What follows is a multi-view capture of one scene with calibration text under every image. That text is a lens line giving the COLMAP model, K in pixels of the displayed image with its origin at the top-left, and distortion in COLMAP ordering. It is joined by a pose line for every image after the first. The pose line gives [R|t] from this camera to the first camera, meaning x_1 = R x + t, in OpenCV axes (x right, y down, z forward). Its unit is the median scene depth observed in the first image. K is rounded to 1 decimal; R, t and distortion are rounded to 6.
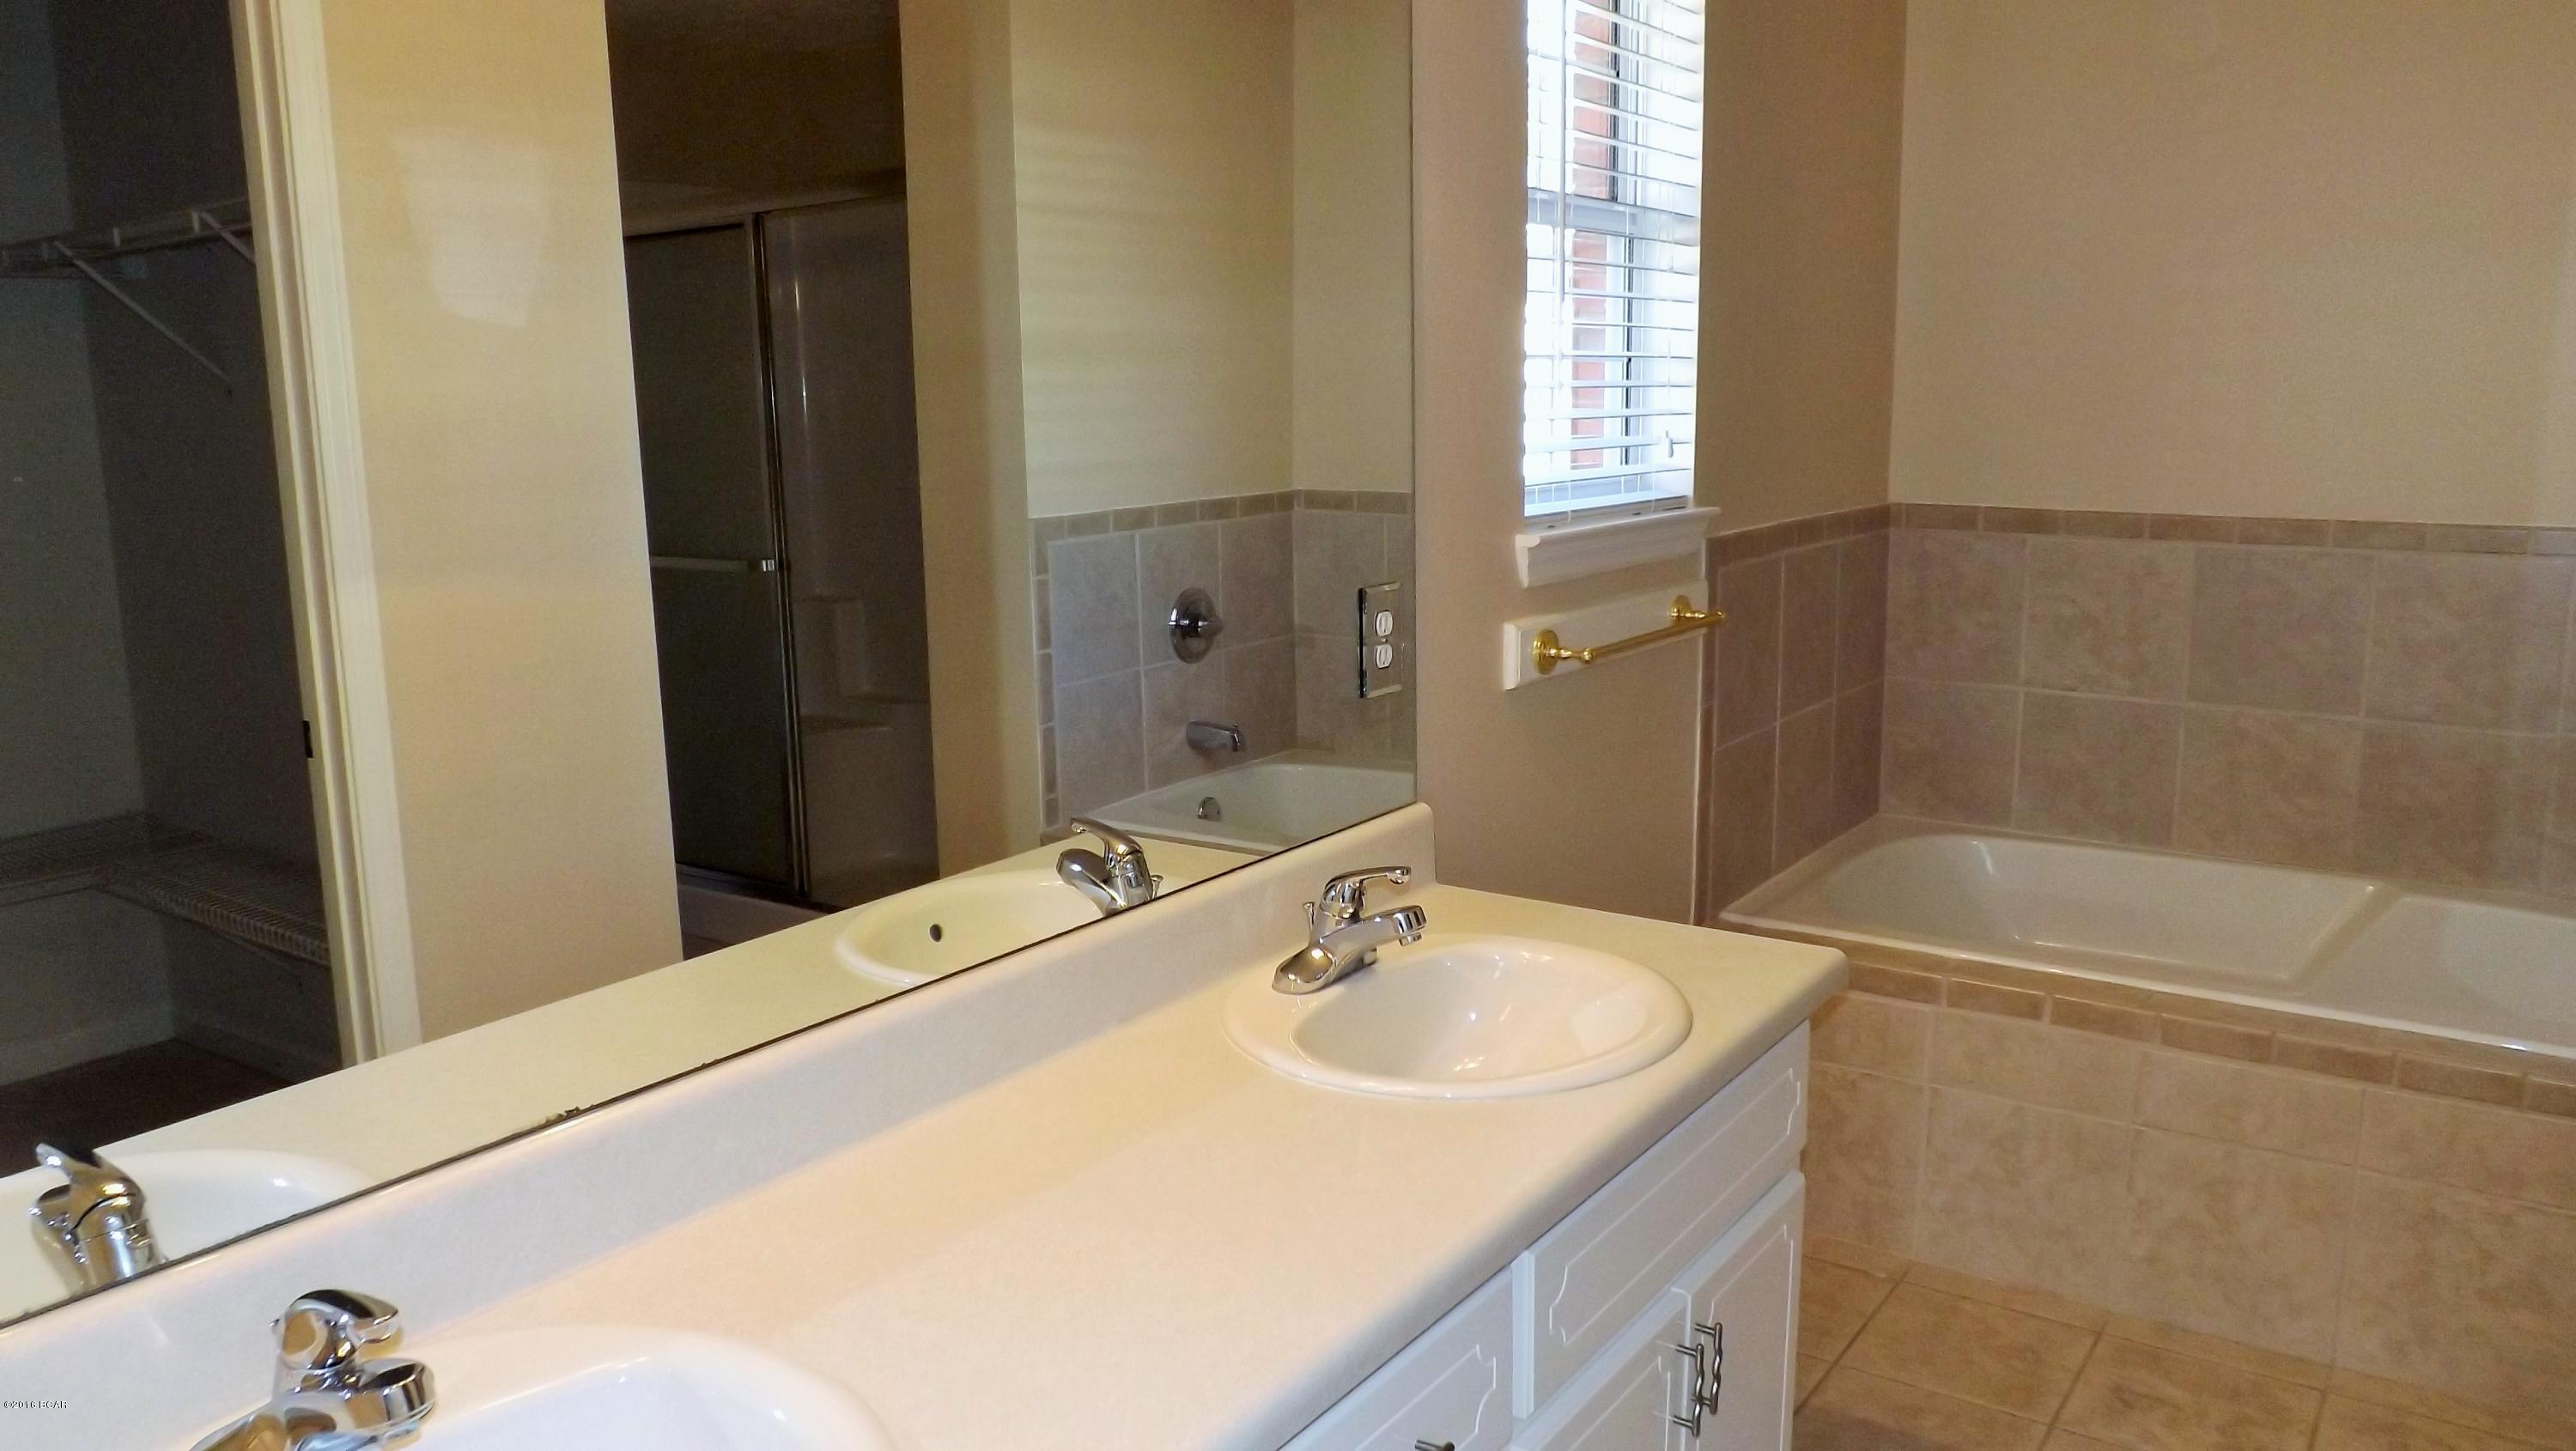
lens RADIAL K [[1837.0, 0, 1282.9], [0, 1837.0, 732.1], [0, 0, 1]] dist [-0.069580, 0.016294]
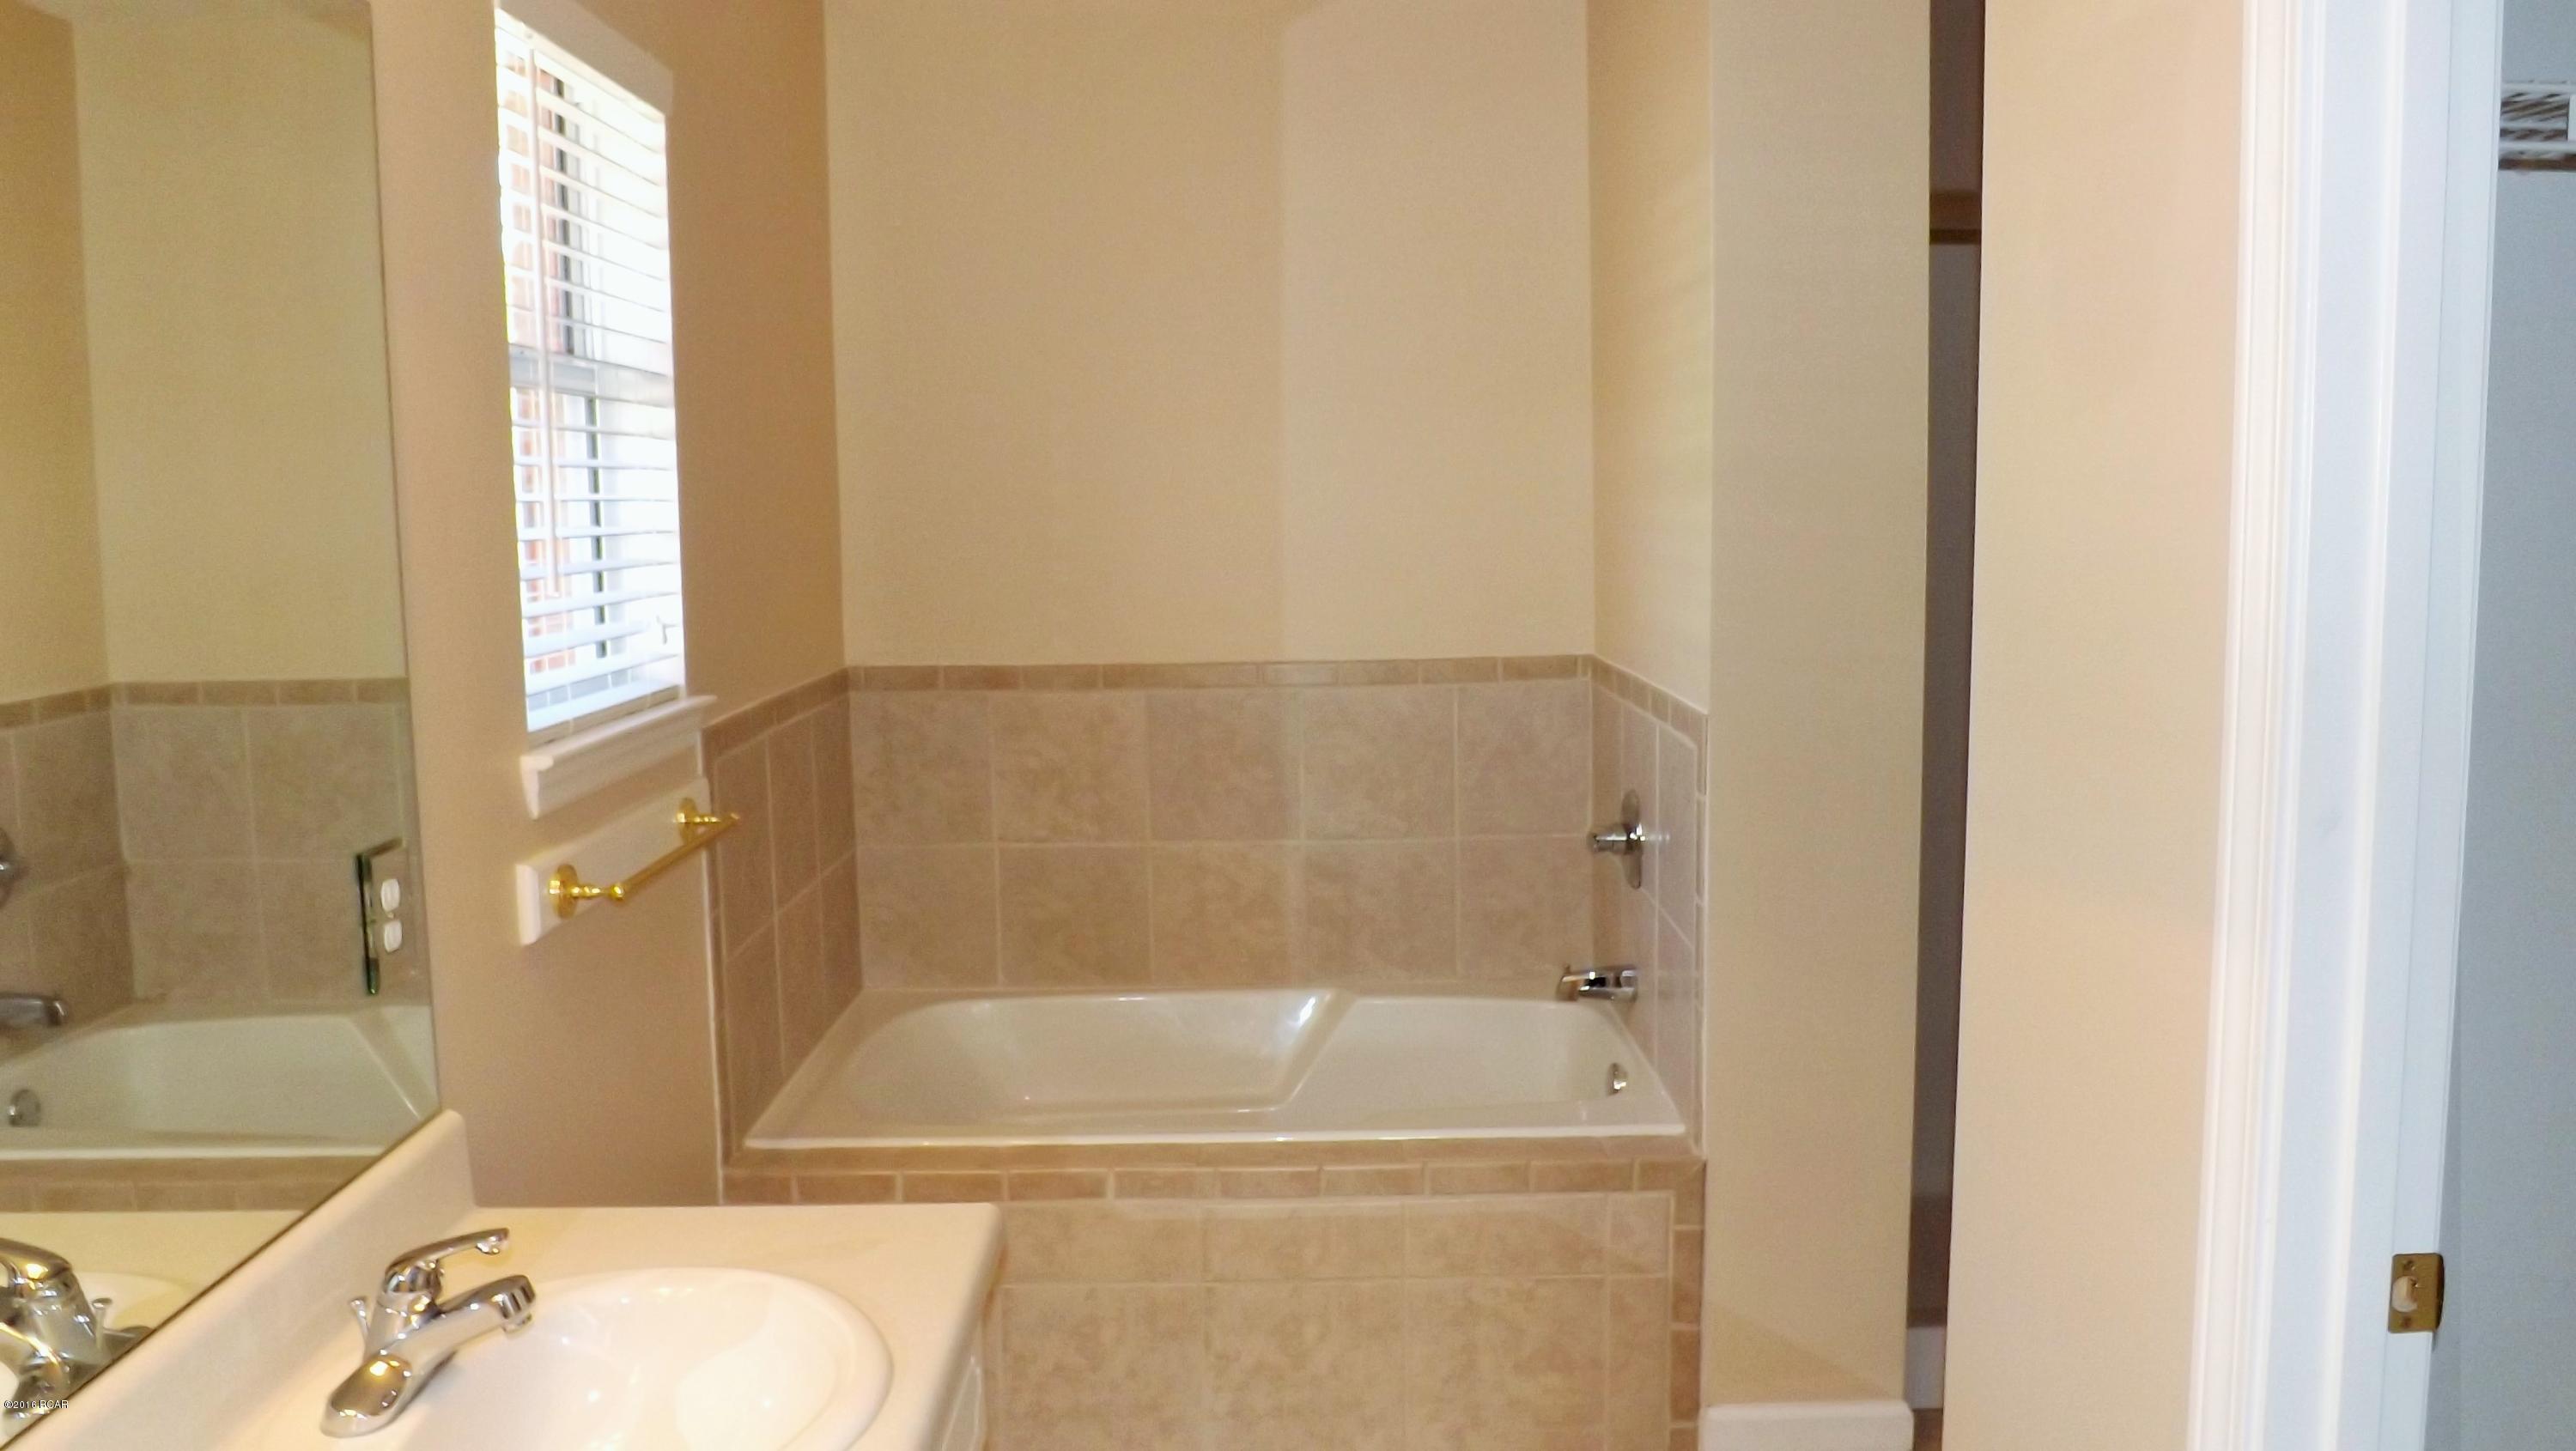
lens RADIAL K [[1837.0, 0, 1296.4], [0, 1837.0, 683.8], [0, 0, 1]] dist [-0.069580, 0.016294]
pose [[0.804892, -0.057720, 0.590608, -0.061640], [0.113840, 0.991792, -0.058216, -0.044785], [-0.582400, 0.114093, 0.804856, 0.115656]]
